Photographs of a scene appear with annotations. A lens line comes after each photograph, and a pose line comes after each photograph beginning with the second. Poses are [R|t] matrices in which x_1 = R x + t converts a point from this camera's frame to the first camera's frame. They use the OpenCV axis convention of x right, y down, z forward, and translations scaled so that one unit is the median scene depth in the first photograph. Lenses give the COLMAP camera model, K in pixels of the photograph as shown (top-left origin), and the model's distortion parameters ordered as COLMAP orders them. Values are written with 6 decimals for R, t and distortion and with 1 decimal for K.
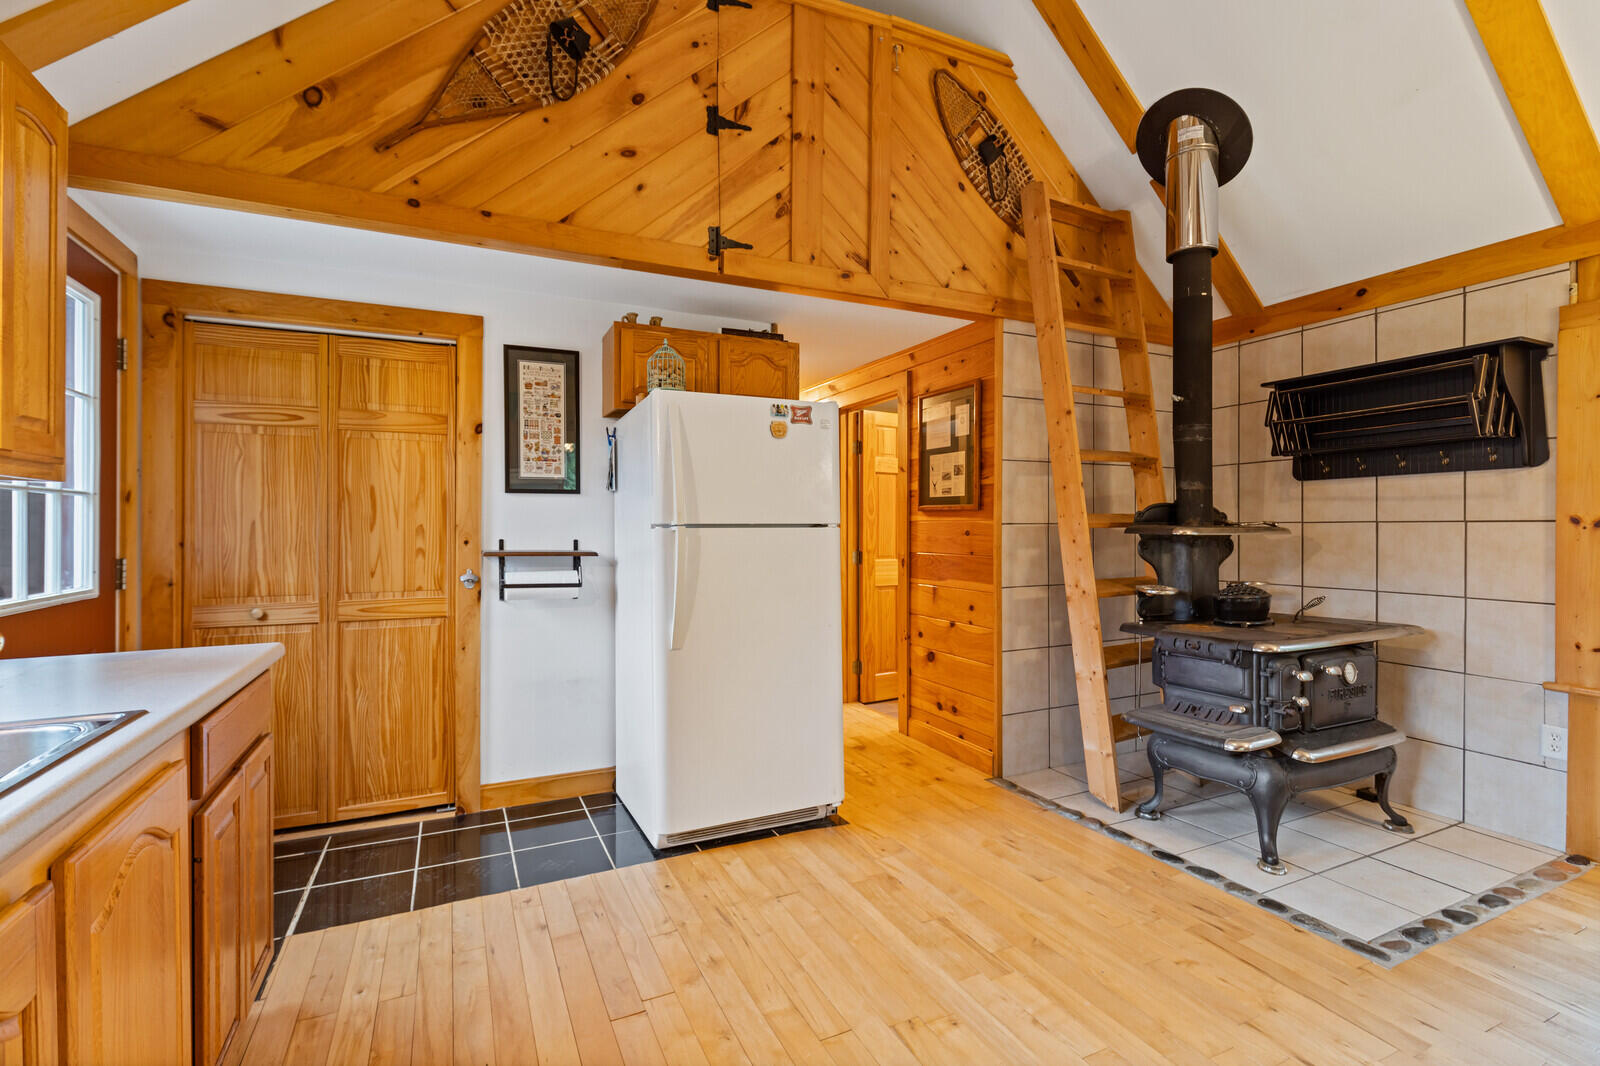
lens RADIAL K [[719.0, 0, 795.9], [0, 719.0, 530.1], [0, 0, 1]] dist [0.000153, -0.000339]
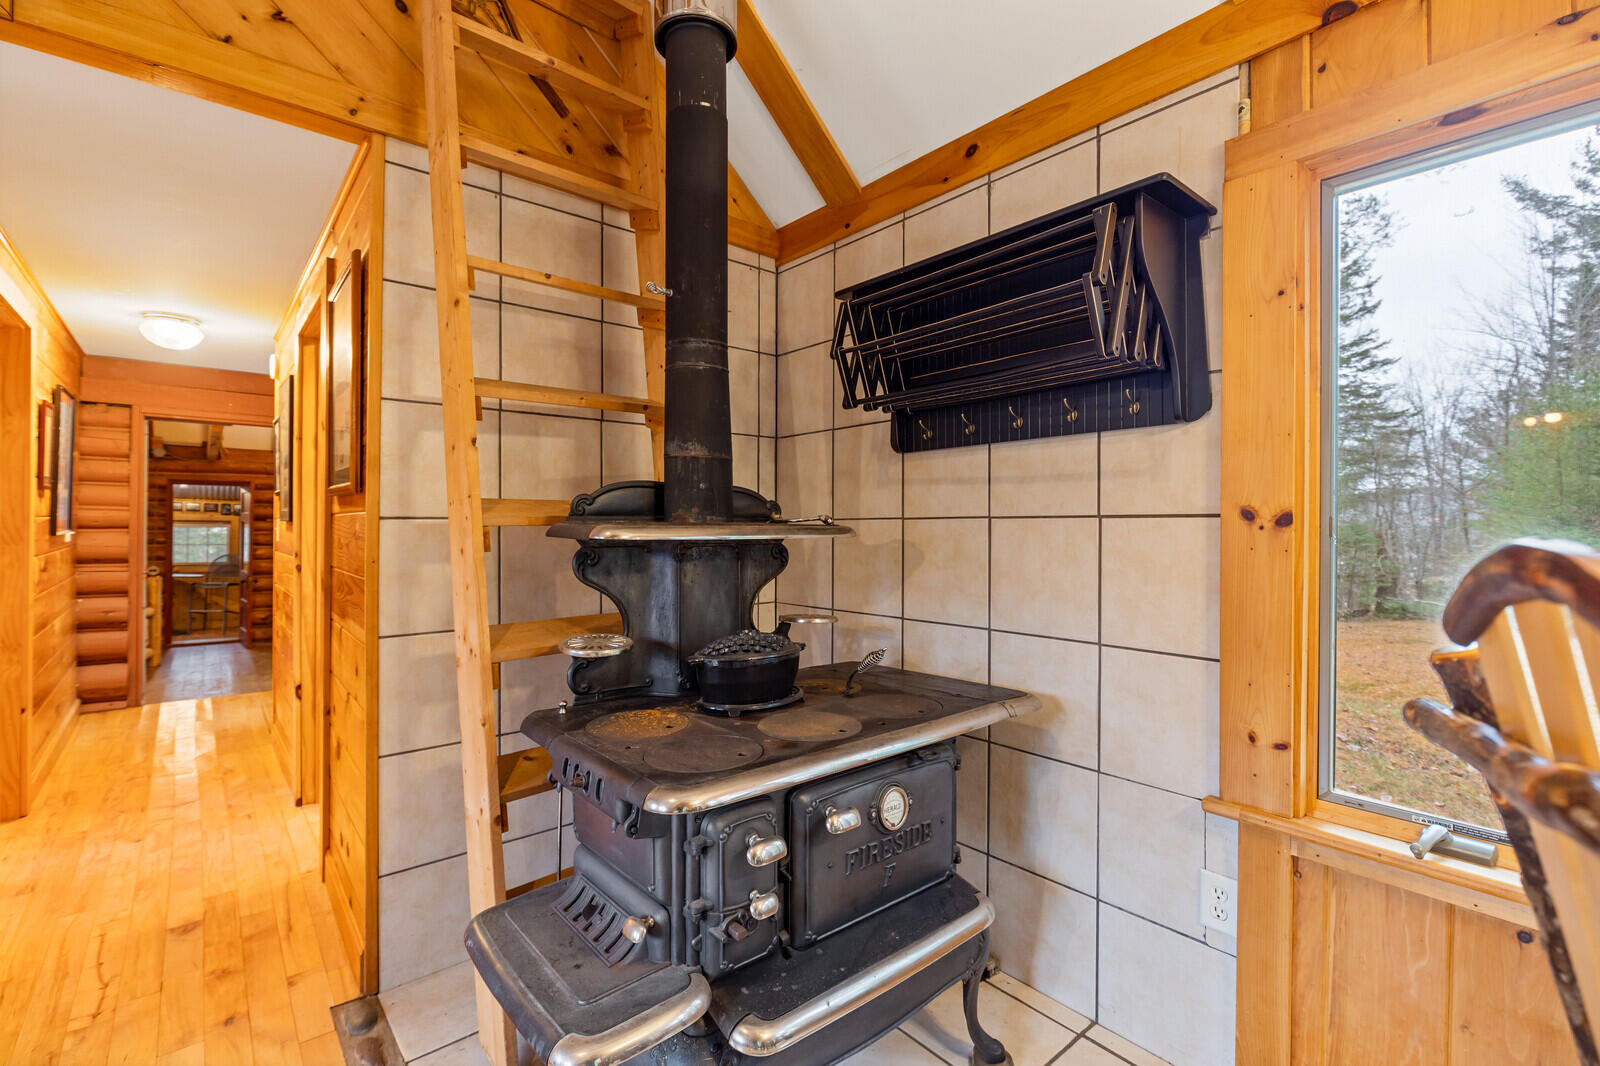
lens RADIAL K [[719.0, 0, 782.9], [0, 719.0, 525.5], [0, 0, 1]] dist [0.000153, -0.000339]
pose [[0.969397, 0.003453, 0.245475, 0.530881], [-0.002174, 0.999983, -0.005482, -0.000848], [-0.245490, 0.004780, 0.969387, 0.486381]]
